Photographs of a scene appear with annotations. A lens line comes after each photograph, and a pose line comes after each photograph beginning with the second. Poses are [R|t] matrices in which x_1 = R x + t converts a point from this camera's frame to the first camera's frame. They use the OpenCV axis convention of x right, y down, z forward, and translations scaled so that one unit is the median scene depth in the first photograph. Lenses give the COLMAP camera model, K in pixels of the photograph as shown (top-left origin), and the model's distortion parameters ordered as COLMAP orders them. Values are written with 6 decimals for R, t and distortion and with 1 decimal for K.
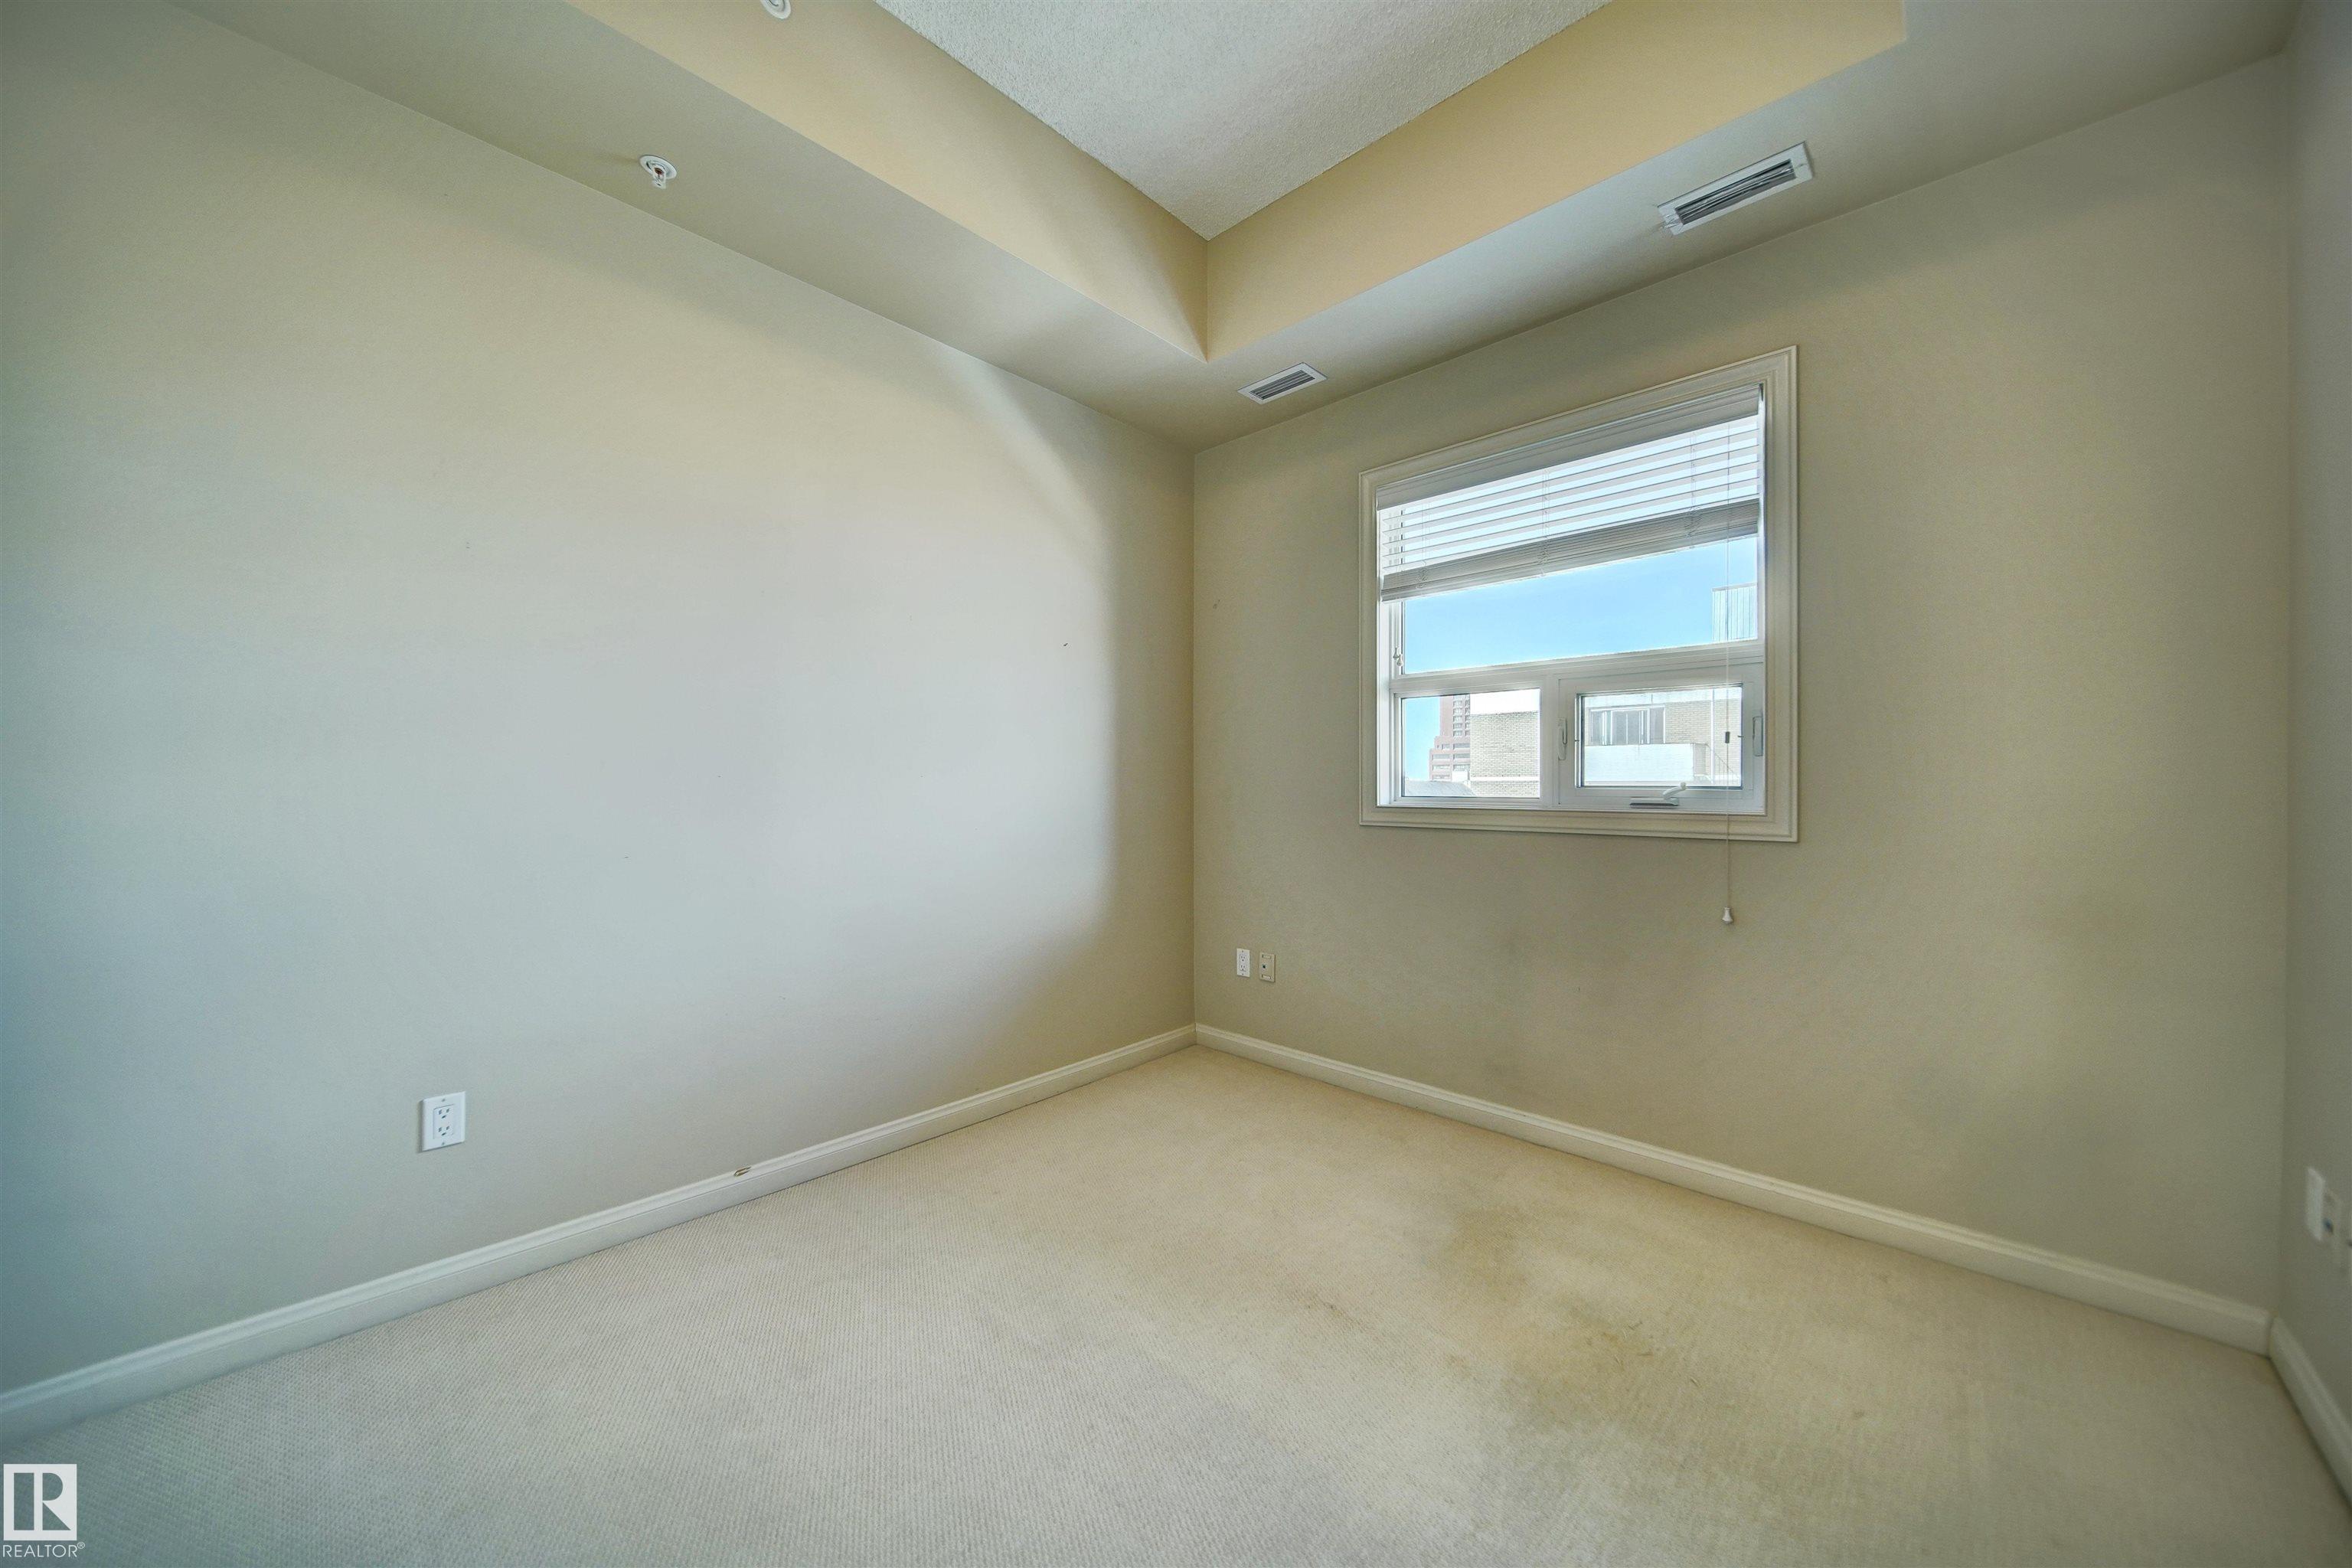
lens RADIAL K [[822.5, 0, 1179.0], [0, 822.5, 786.8], [0, 0, 1]] dist [-0.001308, -0.001045]
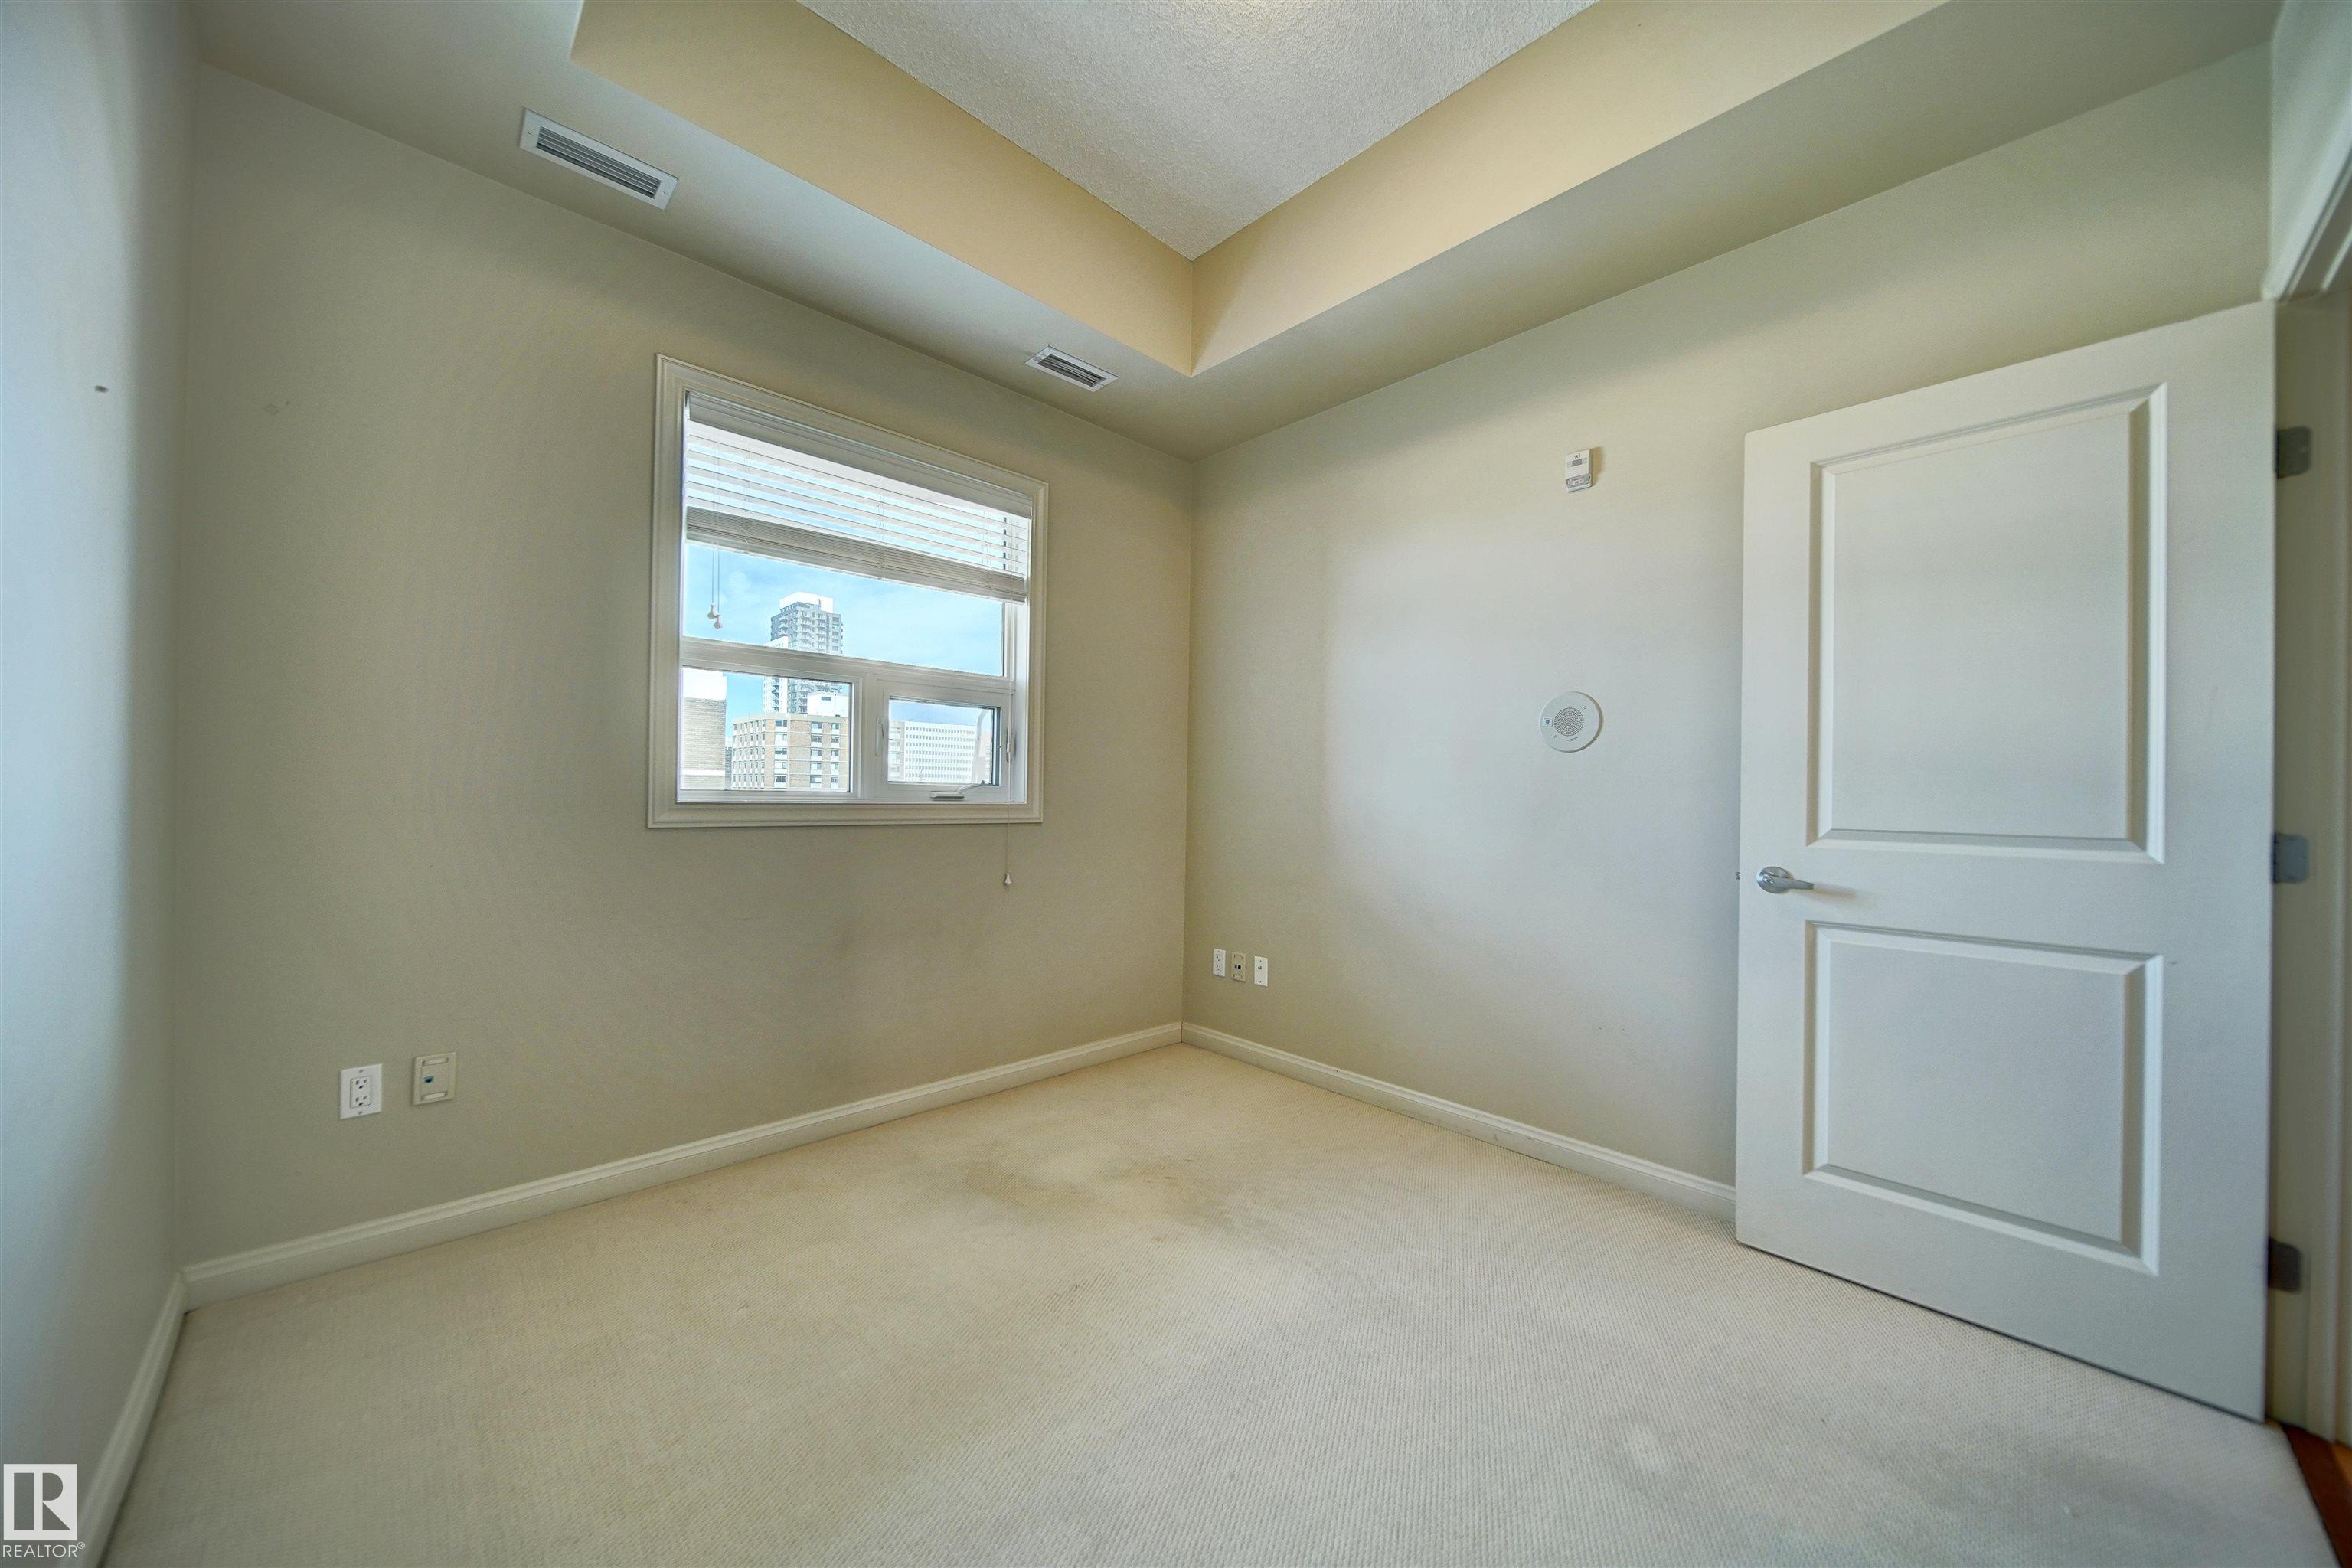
lens RADIAL K [[822.5, 0, 1165.2], [0, 822.5, 785.5], [0, 0, 1]] dist [-0.001308, -0.001045]
pose [[0.053956, 0.002051, 0.998541, -0.612727], [-0.020621, 0.999787, -0.000940, -0.001720], [-0.998330, -0.020540, 0.053987, 0.612393]]
